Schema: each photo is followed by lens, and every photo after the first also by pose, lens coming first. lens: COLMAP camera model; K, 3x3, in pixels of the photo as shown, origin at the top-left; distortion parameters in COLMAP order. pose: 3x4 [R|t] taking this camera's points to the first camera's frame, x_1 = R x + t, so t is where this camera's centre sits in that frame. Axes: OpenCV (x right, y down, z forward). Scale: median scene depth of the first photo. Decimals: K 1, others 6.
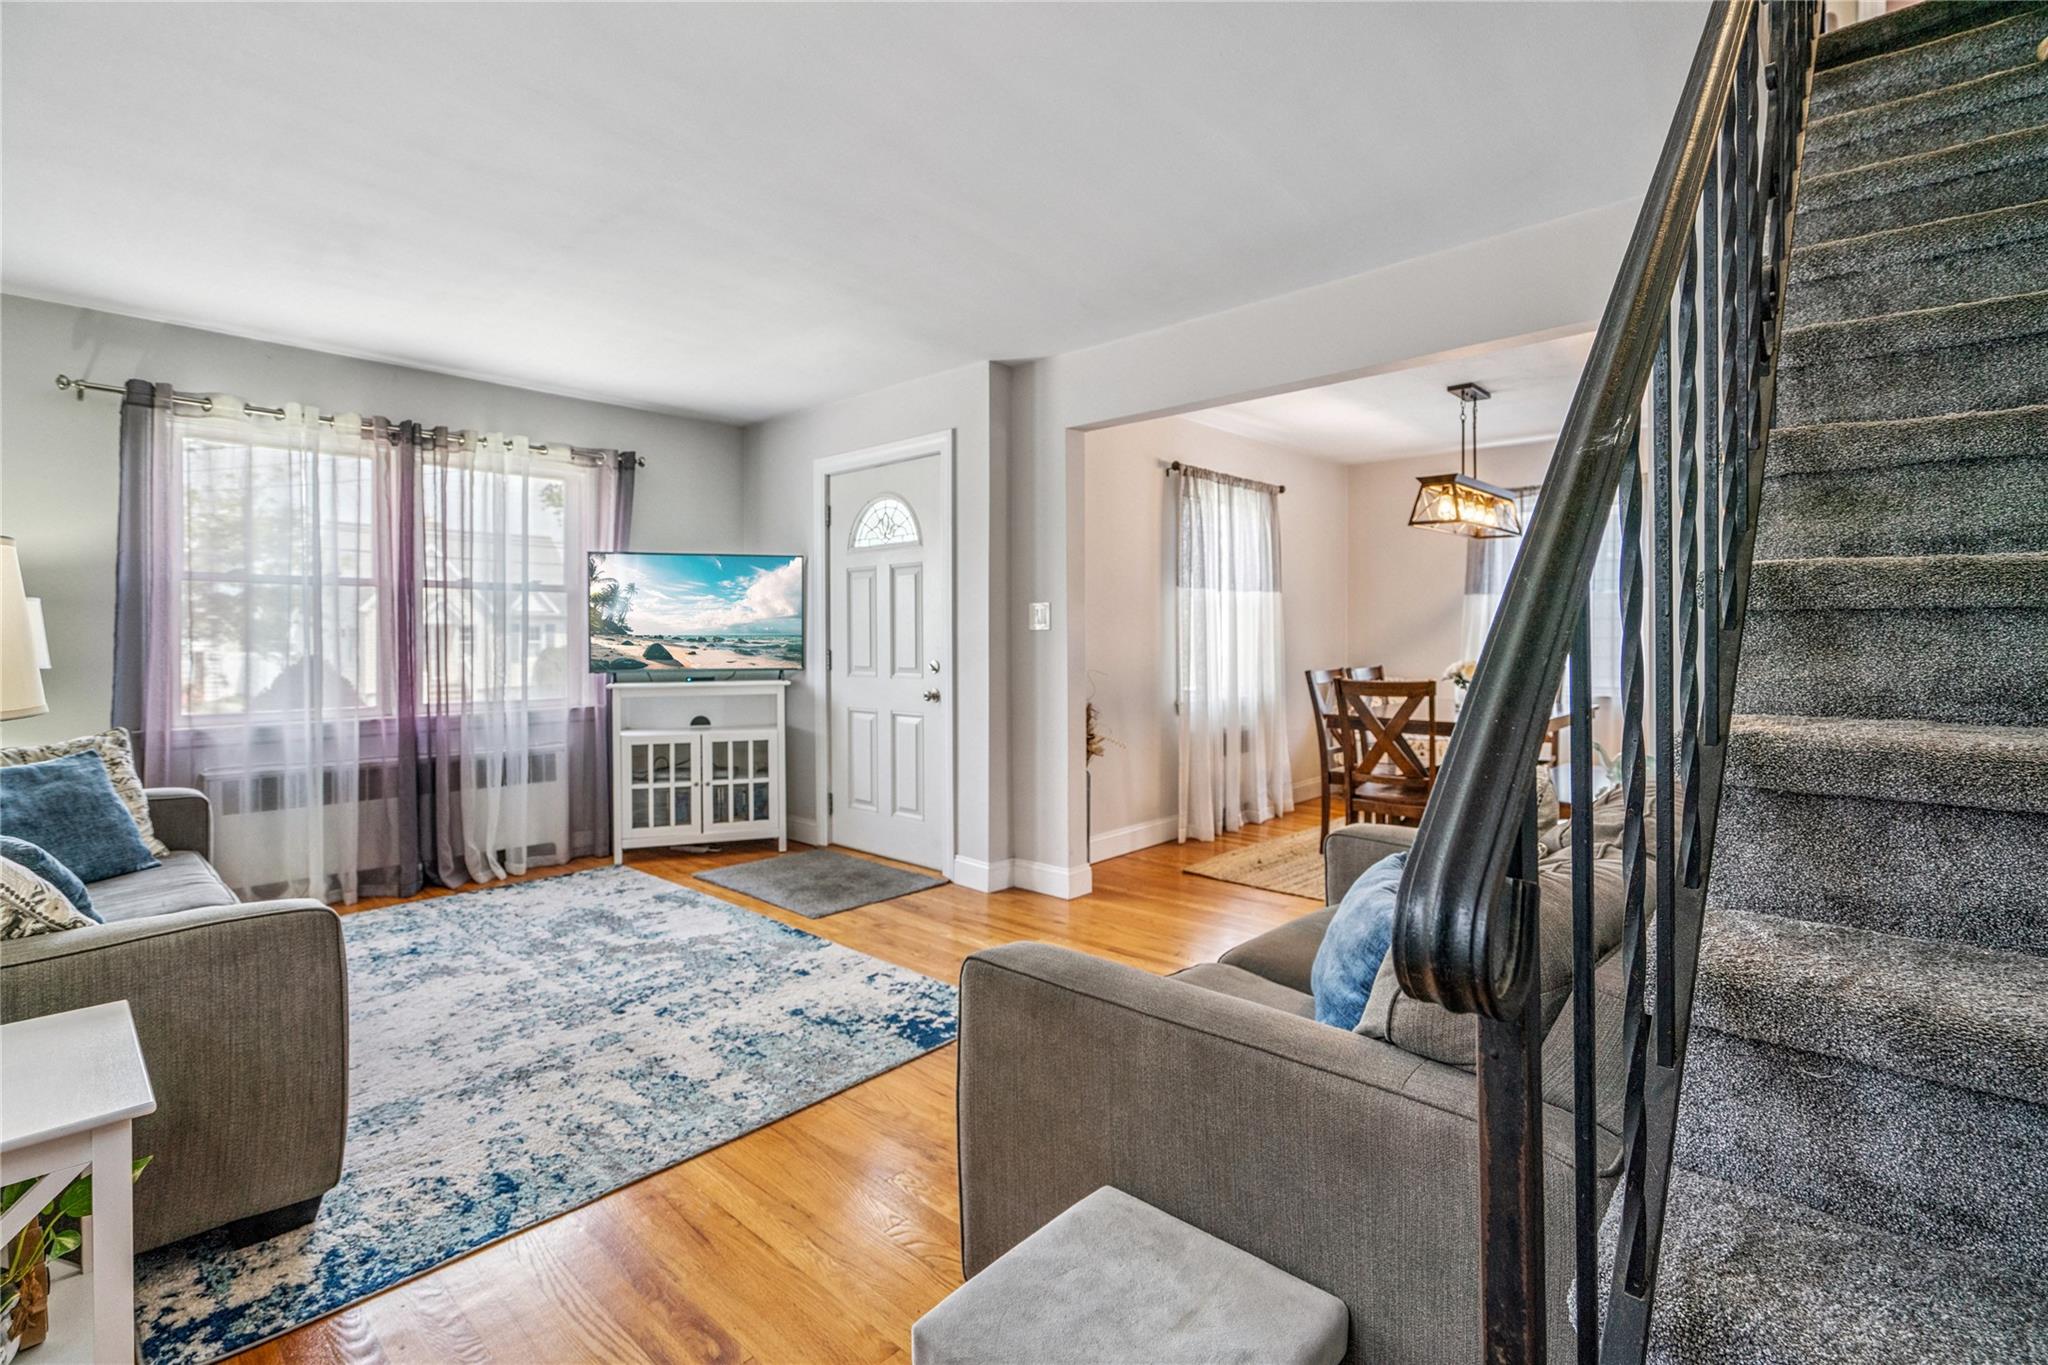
lens RADIAL K [[940.0, 0, 1020.7], [0, 940.0, 642.2], [0, 0, 1]] dist [-0.001784, 0.001095]
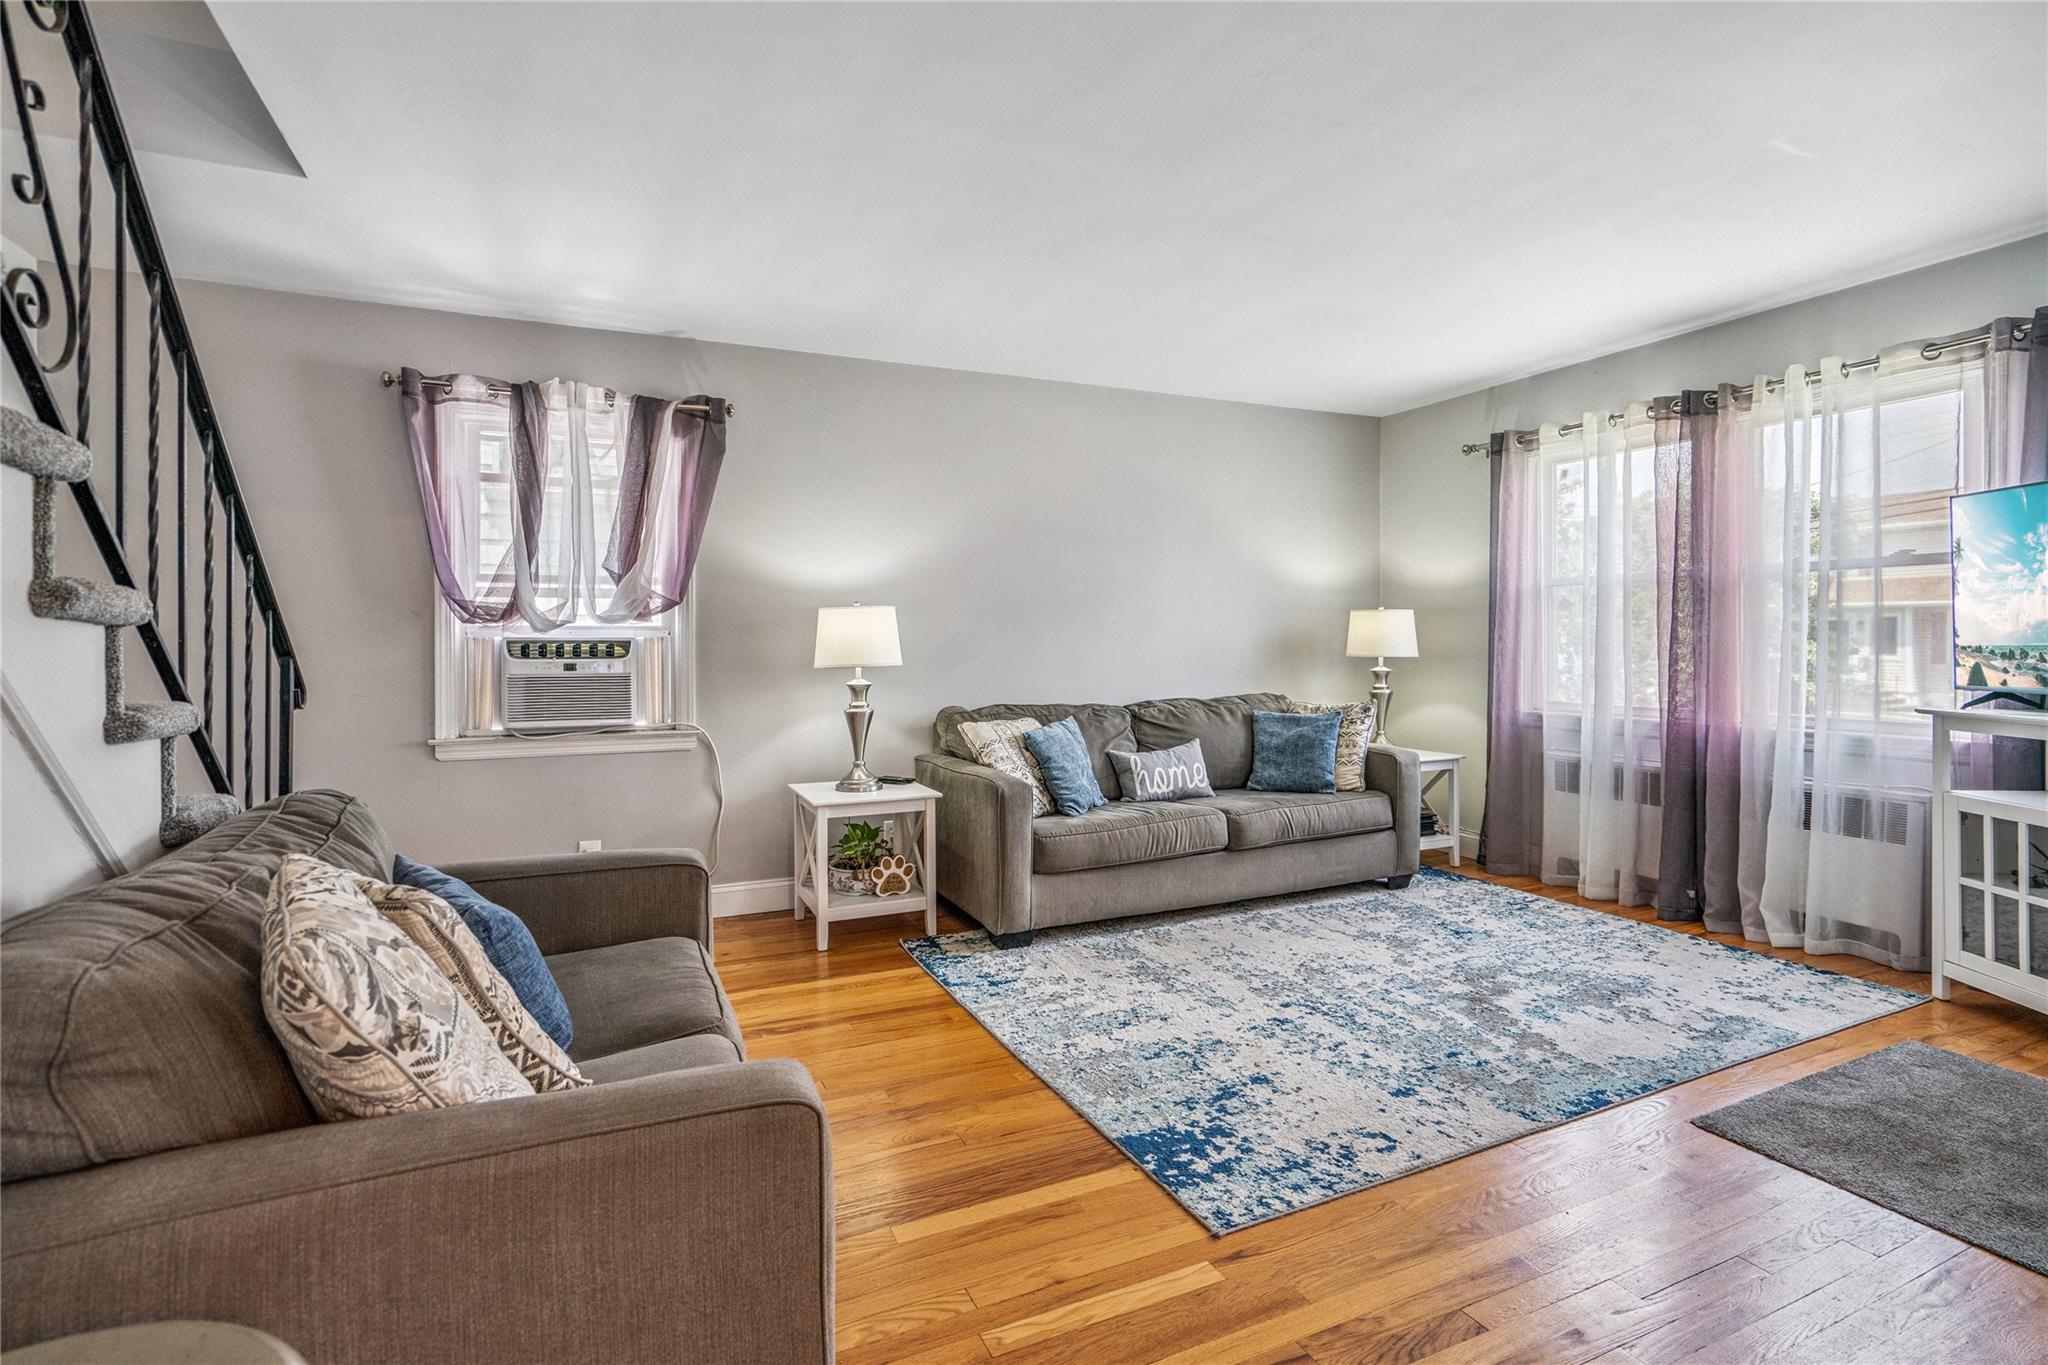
lens RADIAL K [[959.1, 0, 1020.8], [0, 959.1, 645.5], [0, 0, 1]] dist [-0.003700, 0.000354]
pose [[-0.384177, 0.008559, -0.923220, 0.572784], [0.002918, 0.999963, 0.008056, -0.004480], [0.923255, 0.000401, -0.384188, 1.017026]]
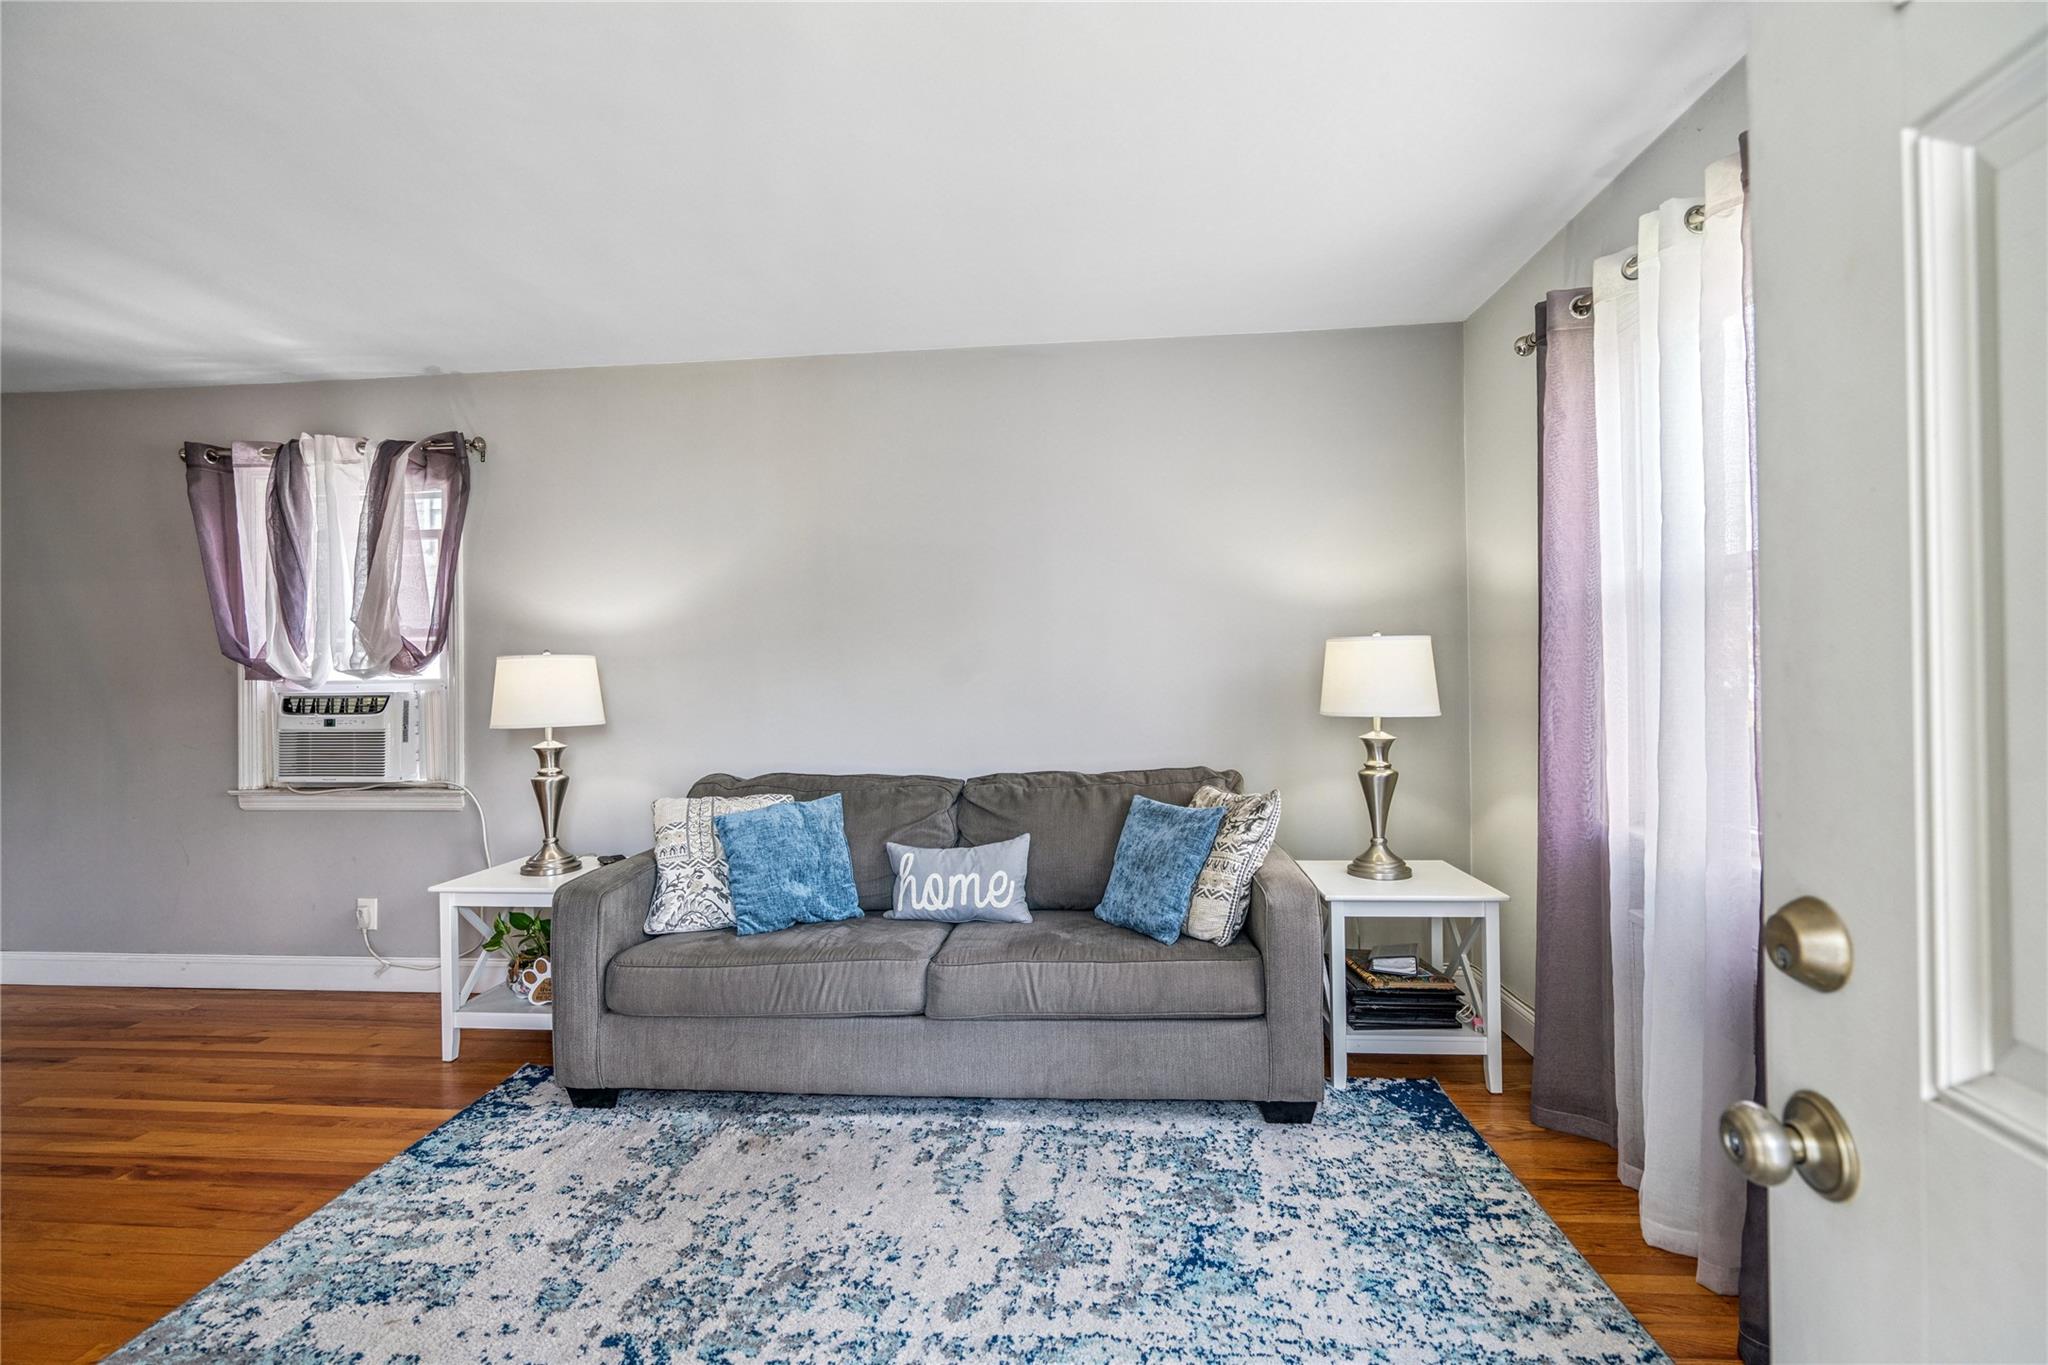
lens RADIAL K [[923.1, 0, 1025.9], [0, 923.1, 674.4], [0, 0, 1]] dist [-0.008925, 0.003230]
pose [[-0.784247, 0.015110, -0.620265, -0.249403], [0.014991, 0.999873, 0.005404, -0.021914], [0.620268, -0.005061, -0.784373, 1.449409]]
